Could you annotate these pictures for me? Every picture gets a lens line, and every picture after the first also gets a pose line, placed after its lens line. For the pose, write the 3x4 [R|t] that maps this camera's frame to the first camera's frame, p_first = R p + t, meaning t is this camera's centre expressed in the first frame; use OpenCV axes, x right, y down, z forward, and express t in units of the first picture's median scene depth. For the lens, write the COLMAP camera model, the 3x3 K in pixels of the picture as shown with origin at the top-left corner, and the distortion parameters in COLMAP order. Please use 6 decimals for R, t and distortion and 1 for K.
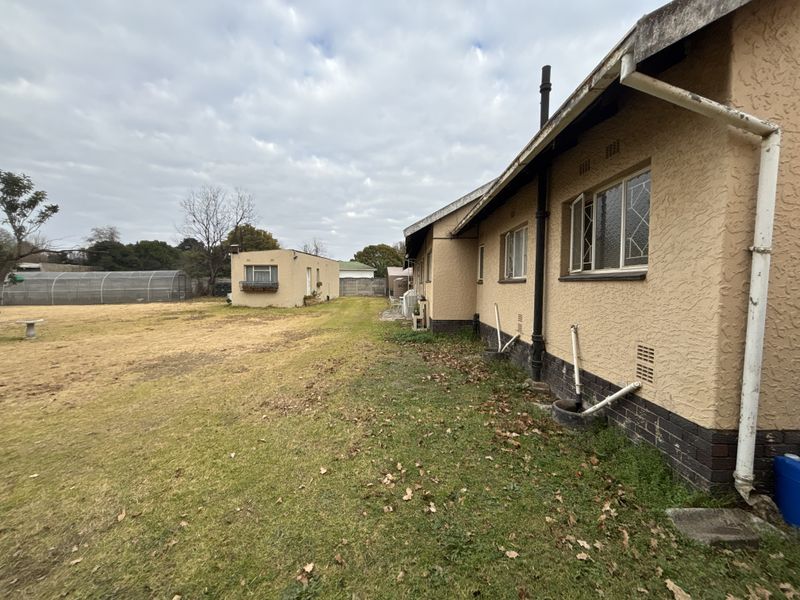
lens RADIAL K [[323.3, 0, 402.8], [0, 323.3, 295.5], [0, 0, 1]] dist [0.000443, 0.000153]
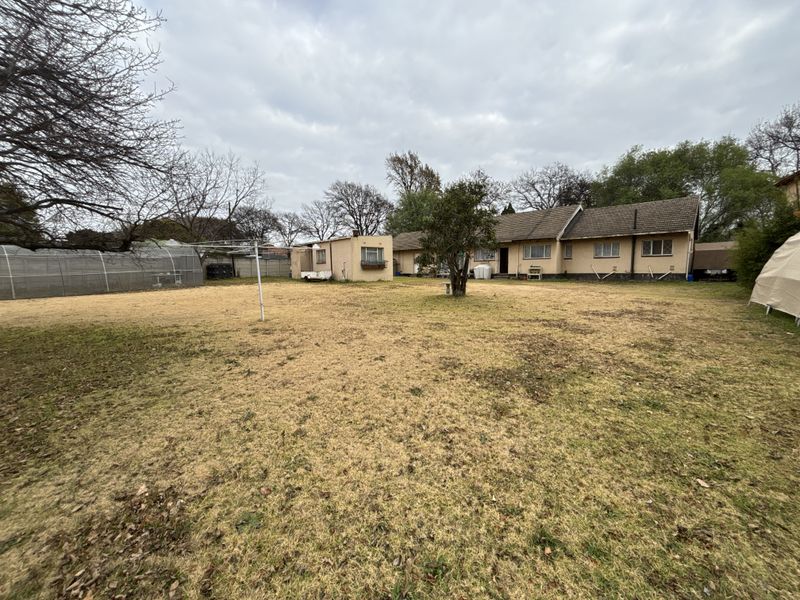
lens RADIAL K [[322.2, 0, 400.0], [0, 322.2, 300.0], [0, 0, 1]] dist [0.001608, -0.000120]
pose [[0.689252, -0.083129, 0.719737, -1.269613], [0.041578, 0.996297, 0.075254, 0.018909], [-0.723328, -0.021944, 0.690156, 0.067192]]
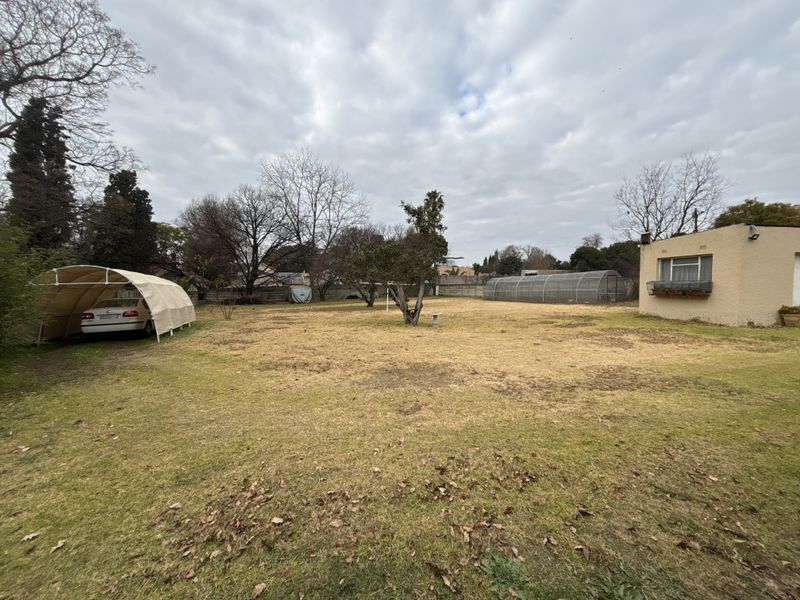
lens RADIAL K [[329.4, 0, 413.5], [0, 329.4, 303.0], [0, 0, 1]] dist [0.031022, -0.000001]
pose [[0.288294, 0.050304, -0.956220, 0.065203], [-0.034353, 0.998520, 0.042172, -0.009101], [0.956925, 0.020691, 0.289595, 0.272336]]
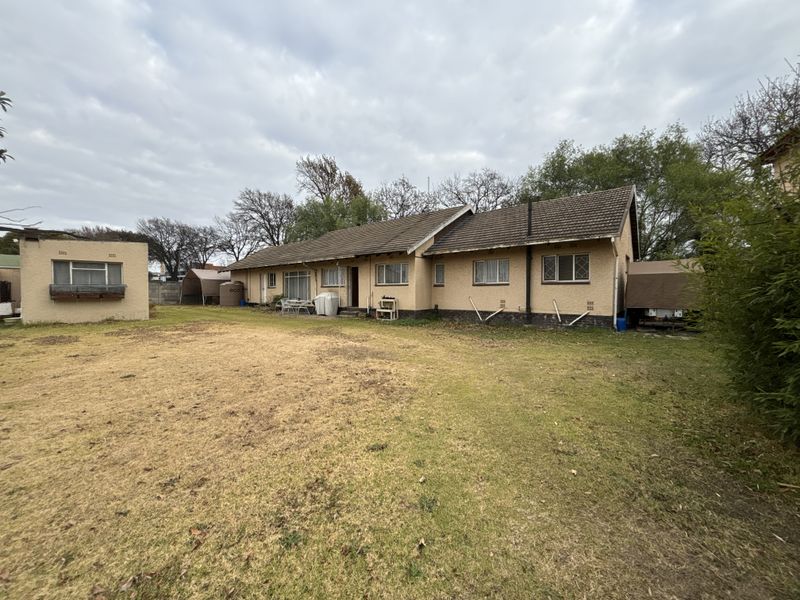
lens RADIAL K [[323.3, 0, 402.8], [0, 323.3, 295.5], [0, 0, 1]] dist [0.000443, 0.000153]
pose [[0.635814, -0.018176, 0.771629, -0.546334], [0.033777, 0.999420, -0.004291, 0.004787], [-0.771103, 0.028792, 0.636059, 0.043479]]
